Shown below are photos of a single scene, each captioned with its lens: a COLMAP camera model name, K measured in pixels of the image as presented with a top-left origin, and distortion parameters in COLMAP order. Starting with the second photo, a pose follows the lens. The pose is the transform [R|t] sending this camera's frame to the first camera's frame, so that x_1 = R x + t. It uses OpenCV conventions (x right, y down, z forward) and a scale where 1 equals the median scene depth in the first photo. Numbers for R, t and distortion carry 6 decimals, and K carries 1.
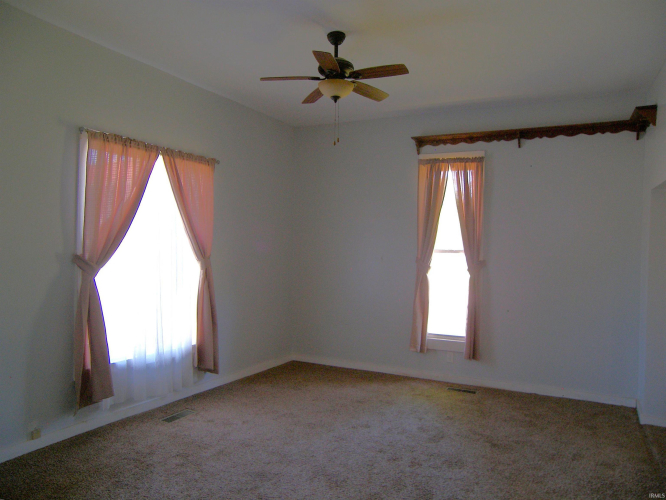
lens RADIAL K [[483.5, 0, 333.0], [0, 483.5, 250.0], [0, 0, 1]] dist [-0.183013, 0.139550]
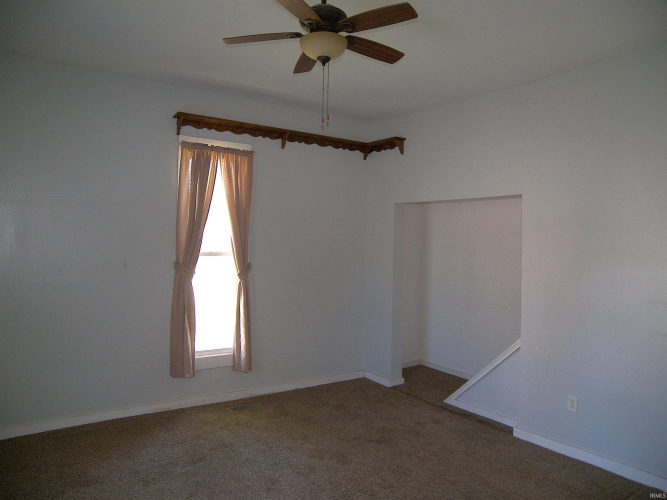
lens RADIAL K [[471.1, 0, 329.9], [0, 471.1, 250.6], [0, 0, 1]] dist [-0.142919, 0.097727]
pose [[0.452703, -0.020984, 0.891414, -0.435693], [-0.001243, 0.999707, 0.024164, -0.024746], [-0.891660, -0.012048, 0.452544, 0.446756]]
